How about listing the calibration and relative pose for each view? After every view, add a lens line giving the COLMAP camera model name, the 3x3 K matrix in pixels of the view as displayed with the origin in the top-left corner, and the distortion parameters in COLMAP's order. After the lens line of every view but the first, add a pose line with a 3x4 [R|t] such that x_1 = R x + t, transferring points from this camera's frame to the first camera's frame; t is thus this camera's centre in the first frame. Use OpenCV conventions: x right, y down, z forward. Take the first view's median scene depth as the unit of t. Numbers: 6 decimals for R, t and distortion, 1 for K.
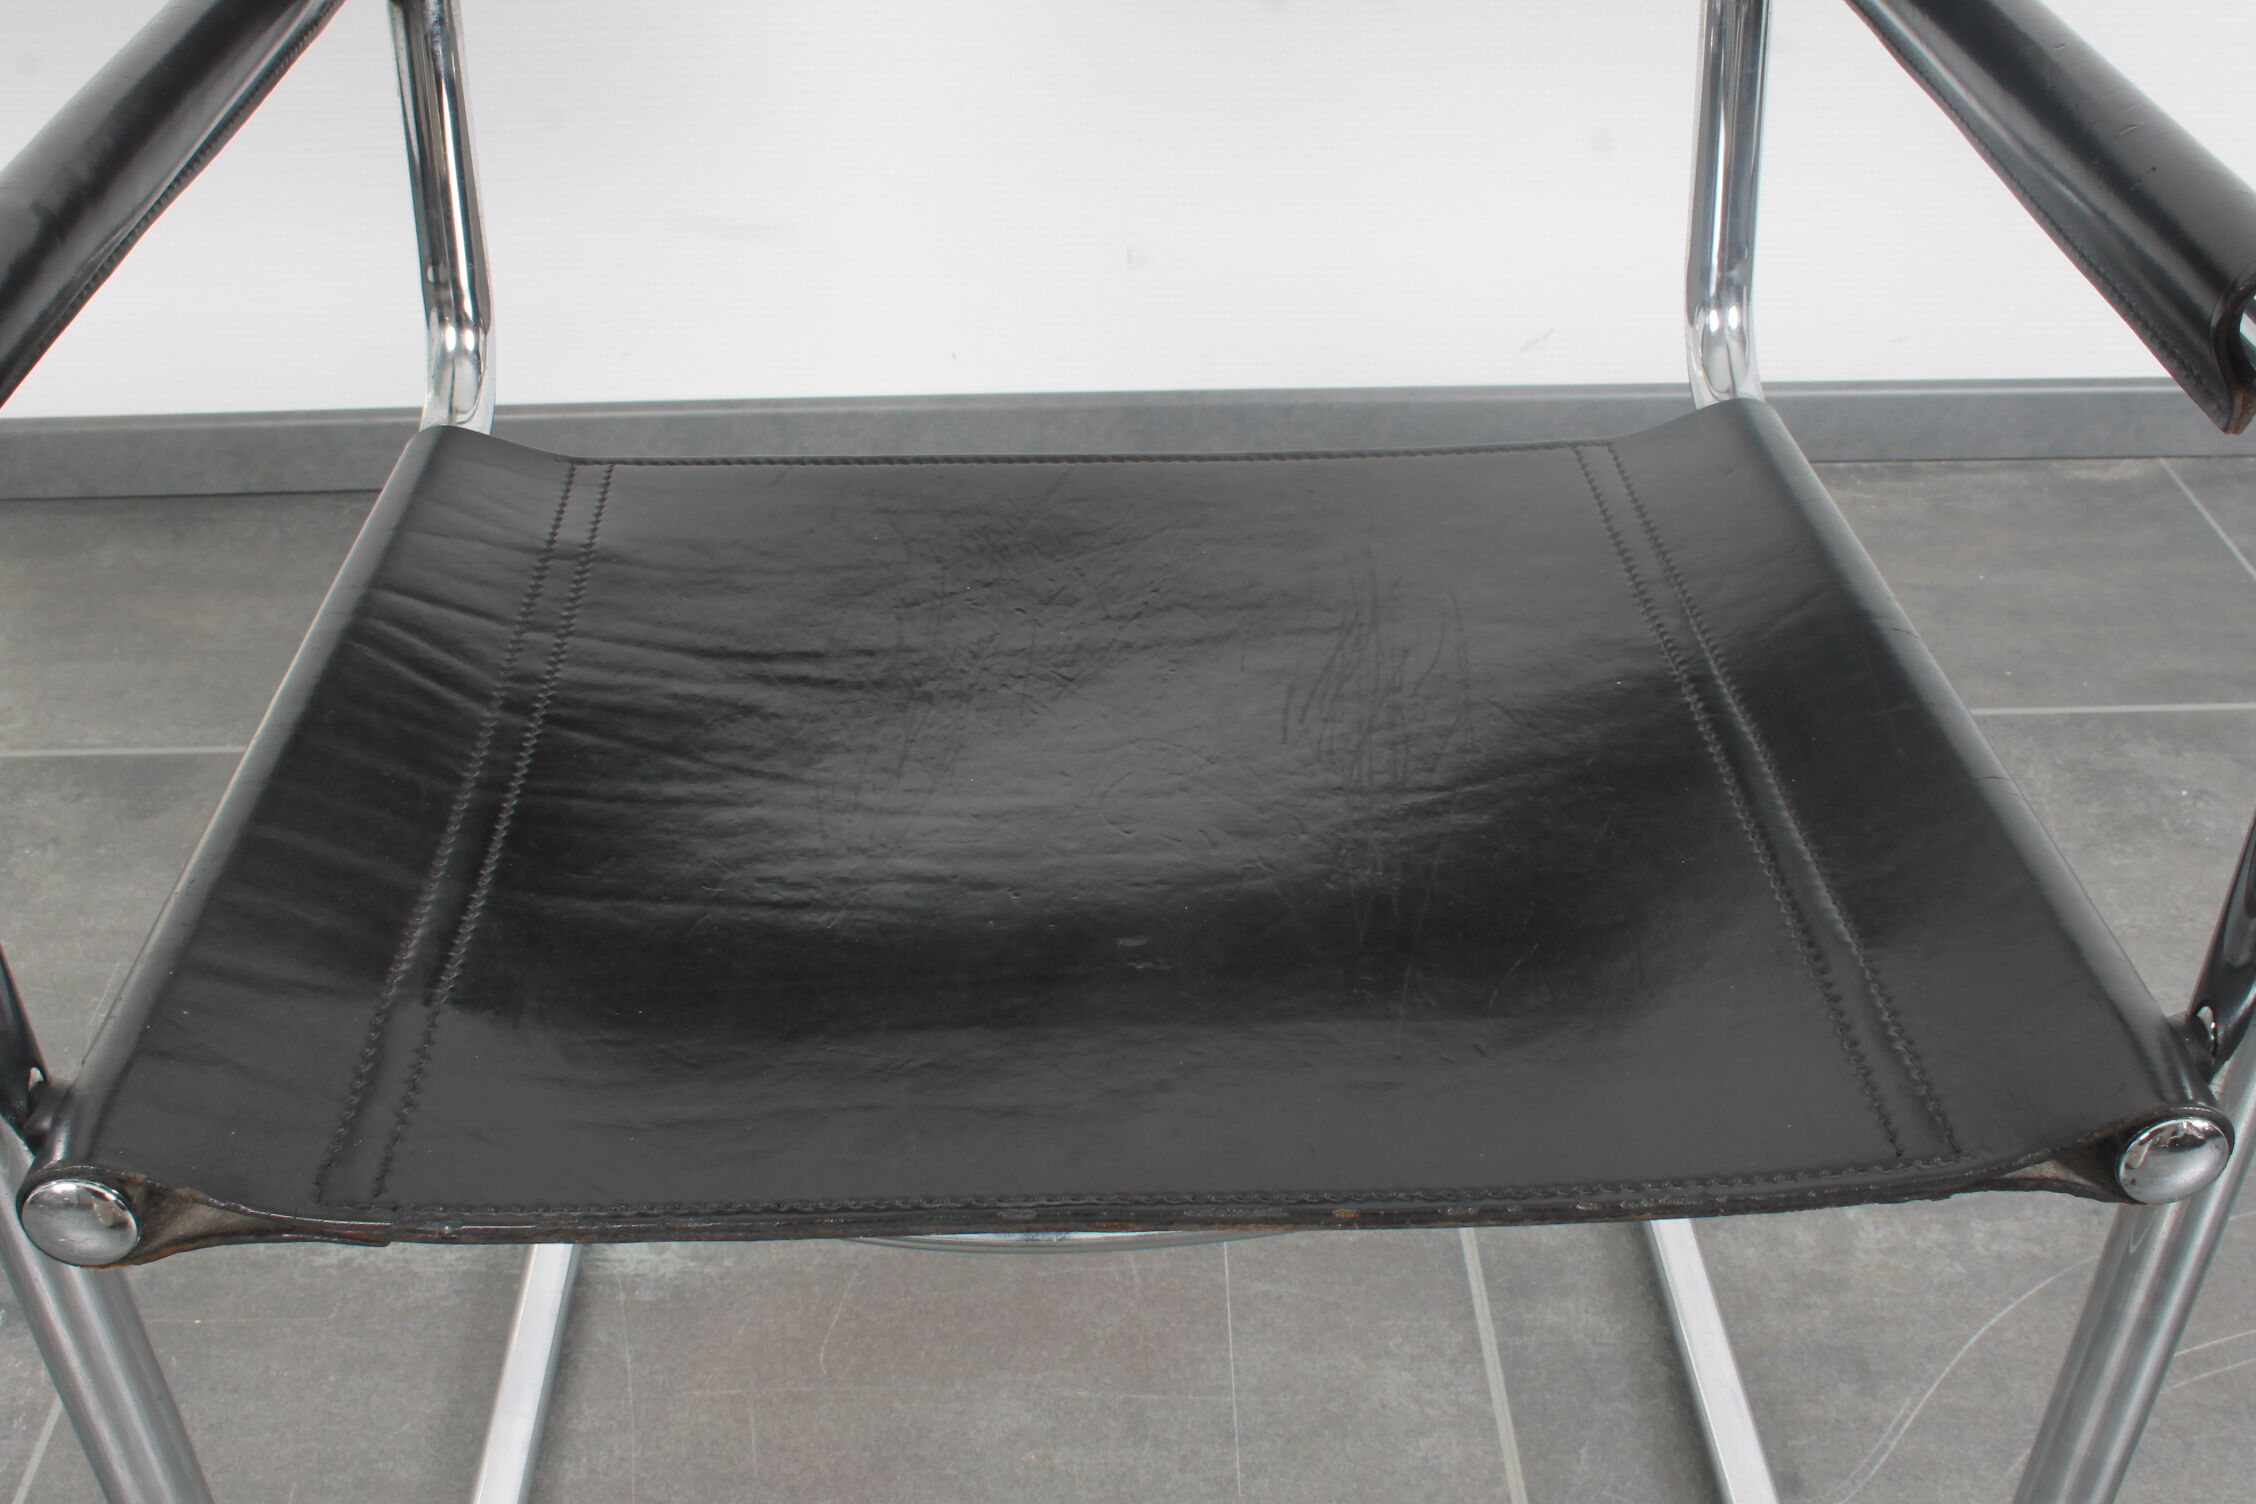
lens RADIAL K [[2339.4, 0, 1128.0], [0, 2339.4, 752.0], [0, 0, 1]] dist [-0.141873, 0.161167]
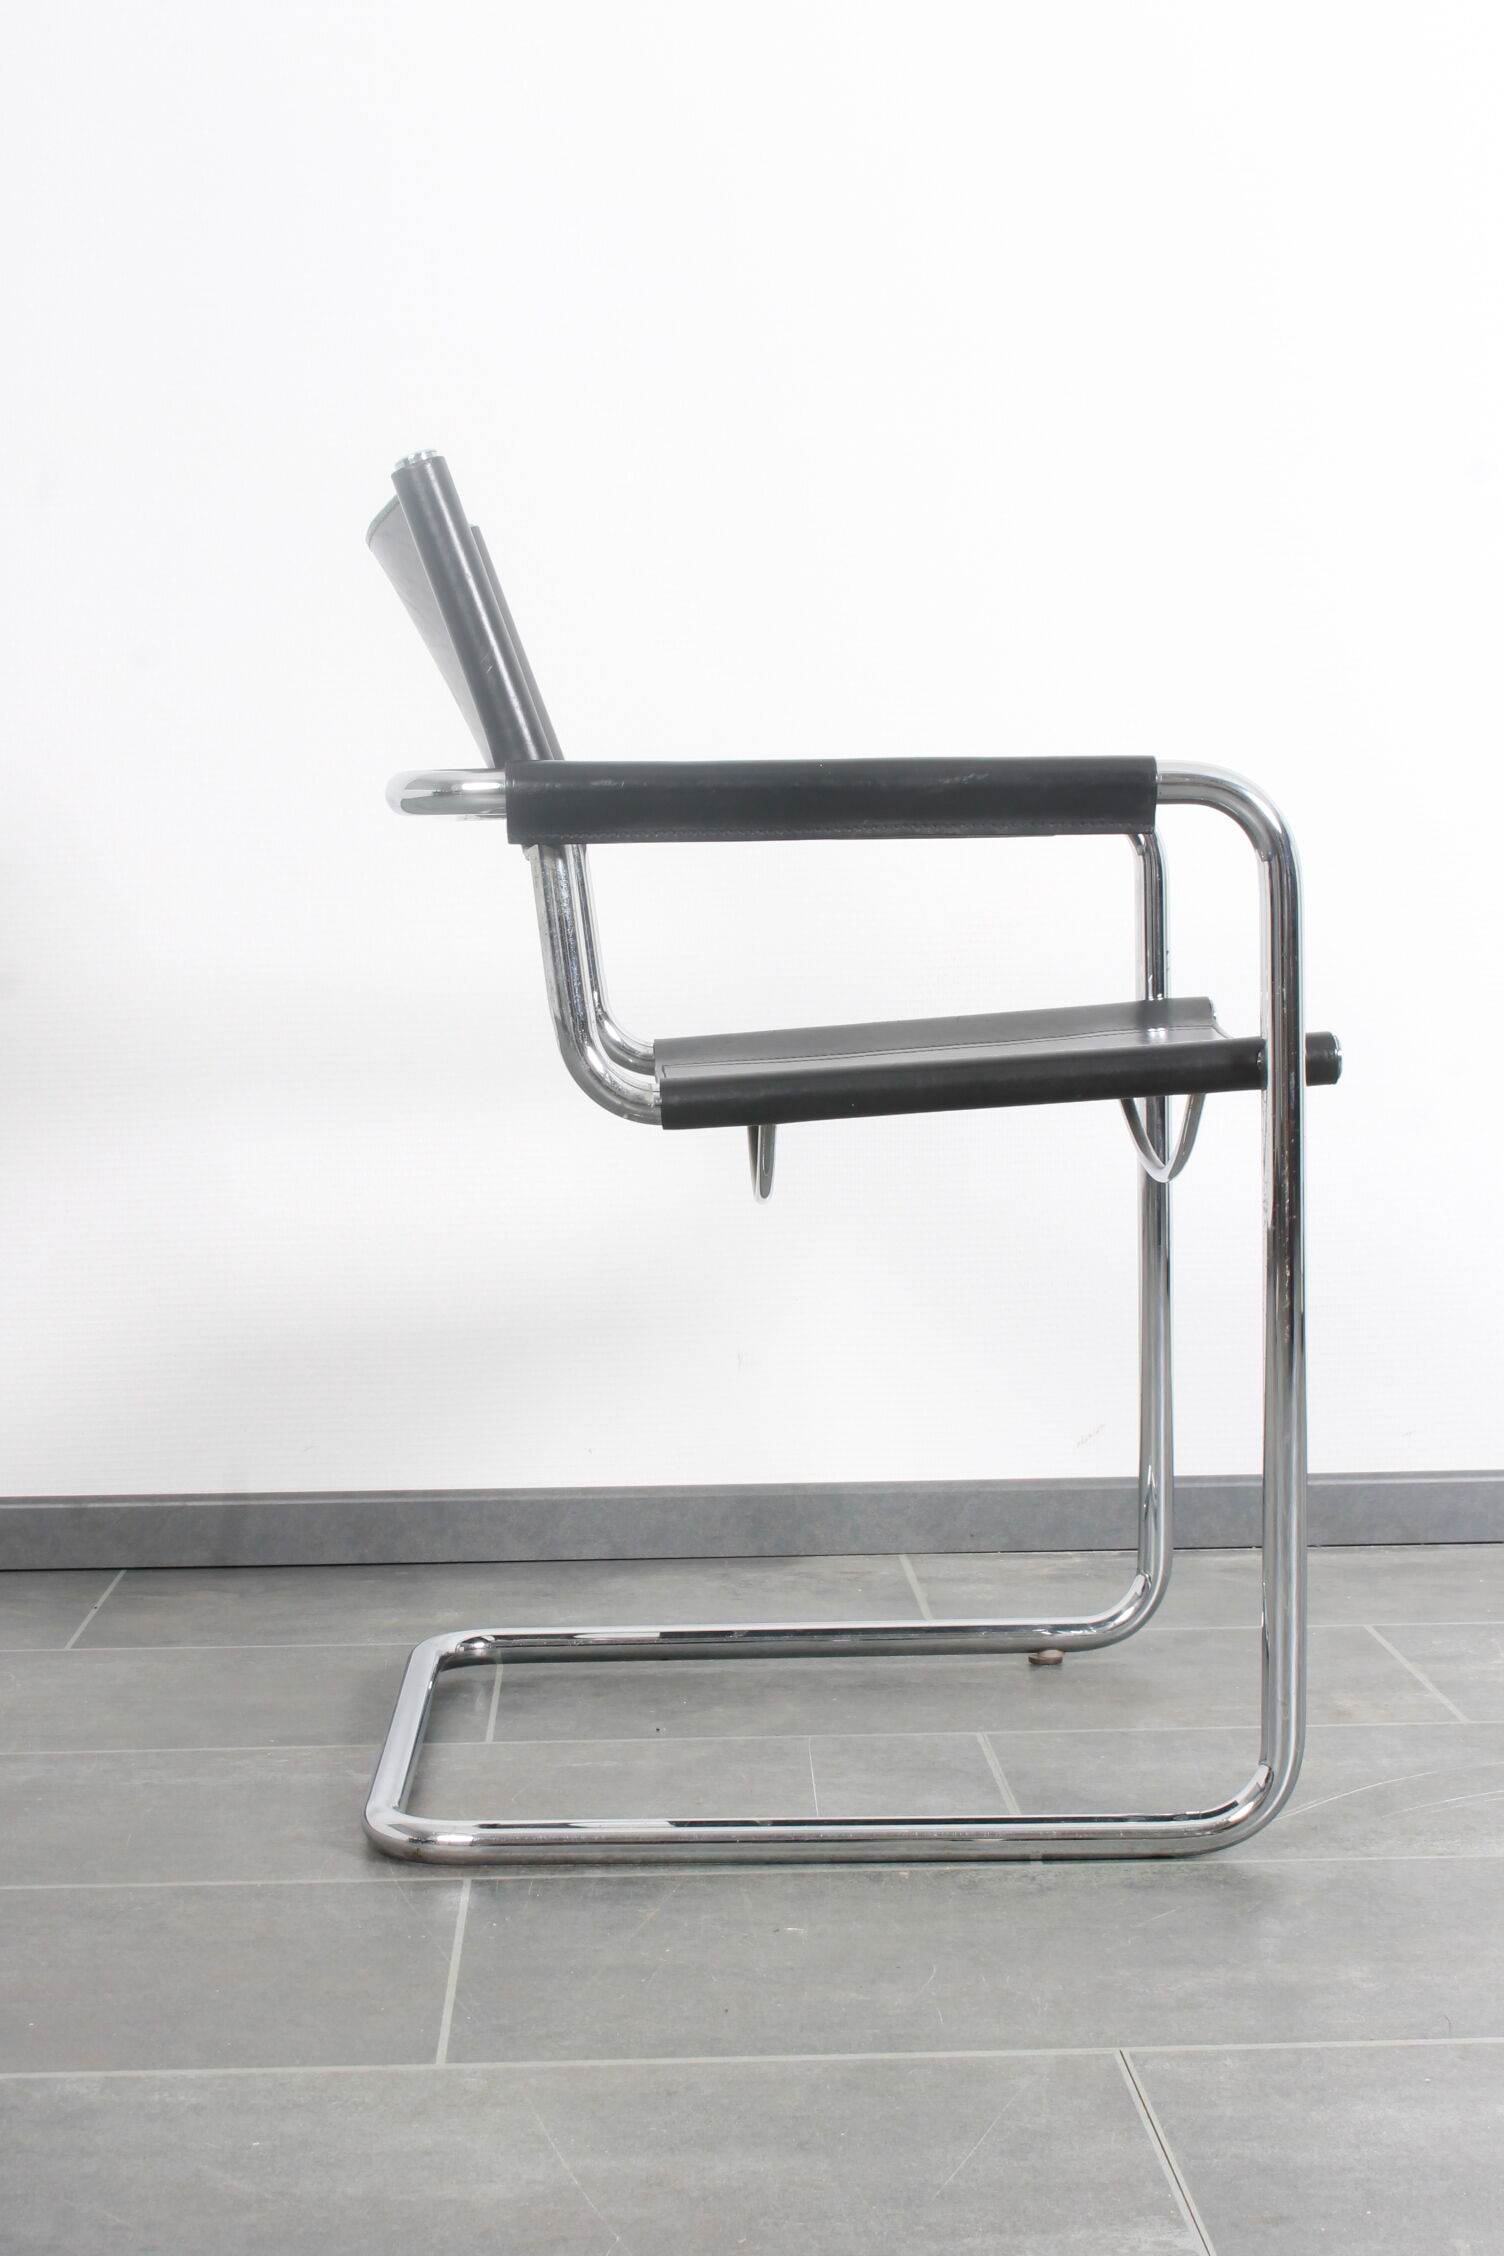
lens RADIAL K [[3690.4, 0, 752.0], [0, 3690.4, 1128.0], [0, 0, 1]] dist [-0.023973, 0.144431]
pose [[0.999953, -0.009628, 0.001278, 0.008344], [0.008822, 0.845374, -0.534102, 1.041414], [0.004062, 0.534088, 0.845419, -0.995323]]
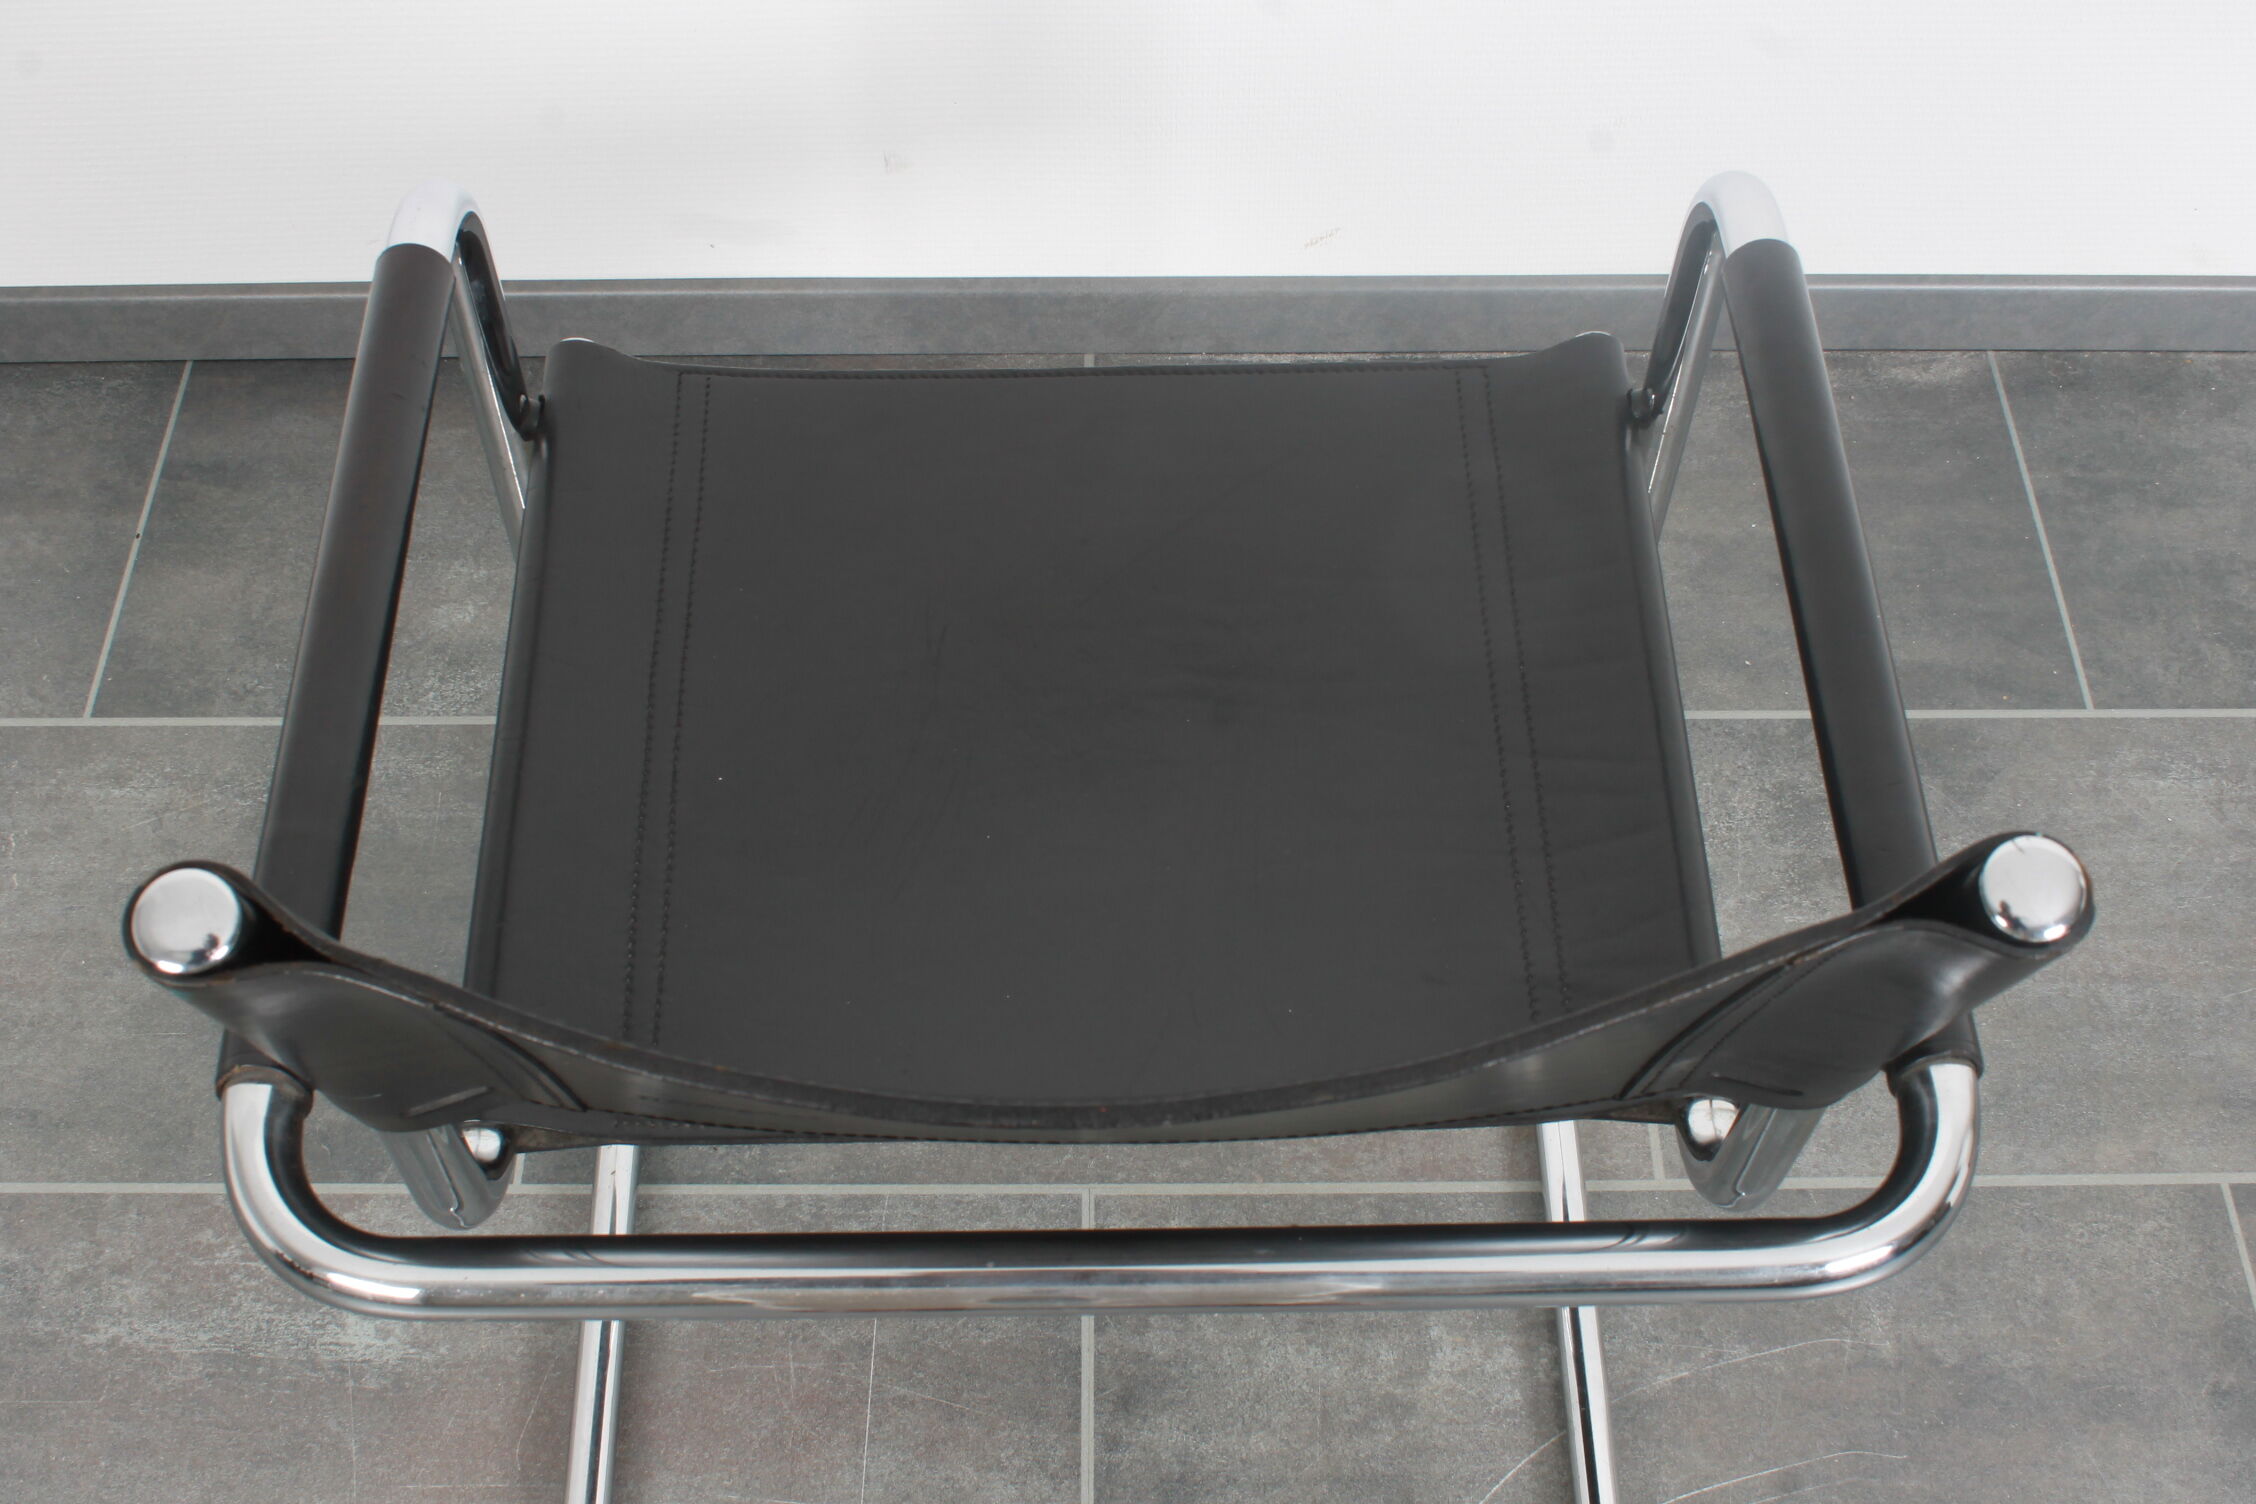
lens RADIAL K [[2596.1, 0, 1128.0], [0, 2596.1, 752.0], [0, 0, 1]] dist [-0.124603, 0.181247]
pose [[0.999578, 0.024432, -0.015693, 0.181553], [-0.018346, 0.950272, 0.310879, -0.466717], [0.022508, -0.310460, 0.950320, -0.112982]]
